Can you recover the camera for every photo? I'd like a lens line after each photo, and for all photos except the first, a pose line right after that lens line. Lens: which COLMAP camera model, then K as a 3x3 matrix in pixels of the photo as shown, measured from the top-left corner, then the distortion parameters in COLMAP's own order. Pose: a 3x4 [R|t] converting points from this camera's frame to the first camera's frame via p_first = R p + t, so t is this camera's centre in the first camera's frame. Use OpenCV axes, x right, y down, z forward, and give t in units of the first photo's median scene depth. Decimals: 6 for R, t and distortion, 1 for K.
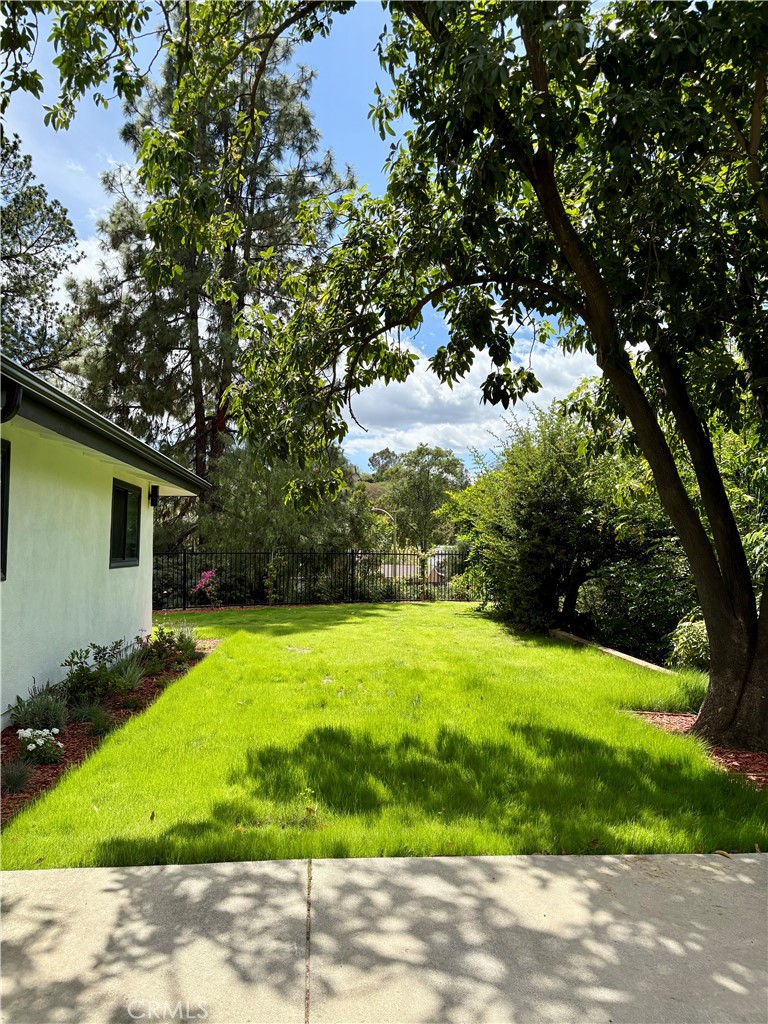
lens RADIAL K [[783.3, 0, 381.9], [0, 783.3, 514.5], [0, 0, 1]] dist [-0.003613, -0.000963]
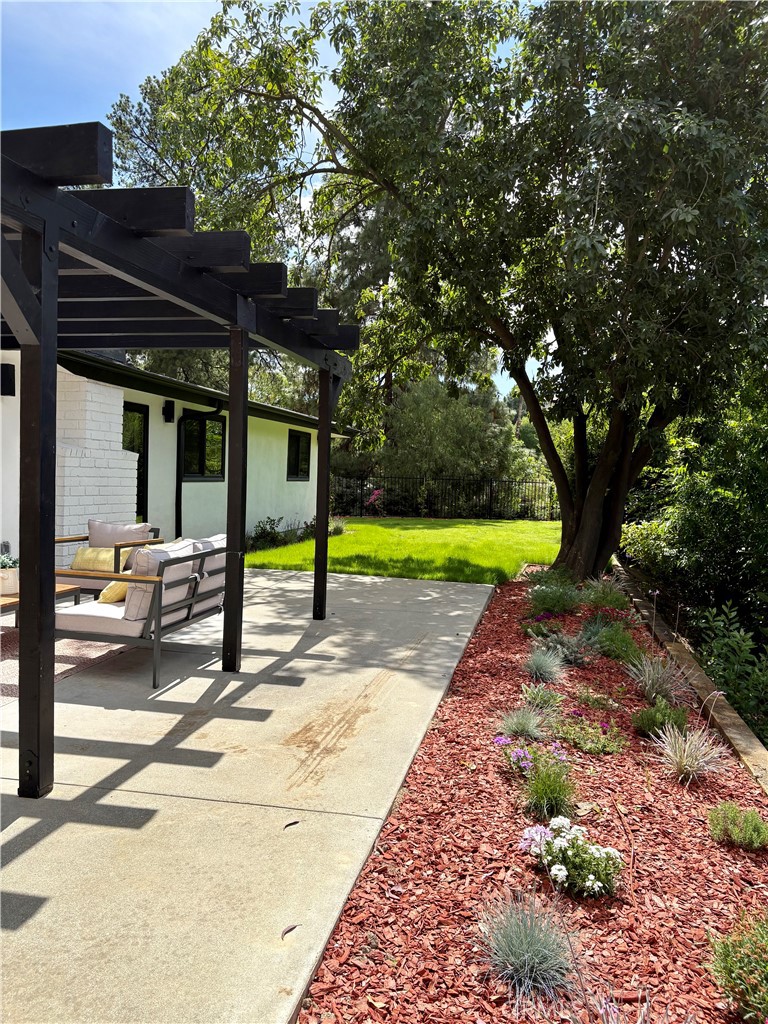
lens RADIAL K [[783.3, 0, 384.8], [0, 783.3, 510.4], [0, 0, 1]] dist [-0.003613, -0.000963]
pose [[0.956579, 0.041196, -0.288549, 0.185346], [-0.017635, 0.996328, 0.083782, -0.006926], [0.290941, -0.075055, 0.953793, -0.302978]]
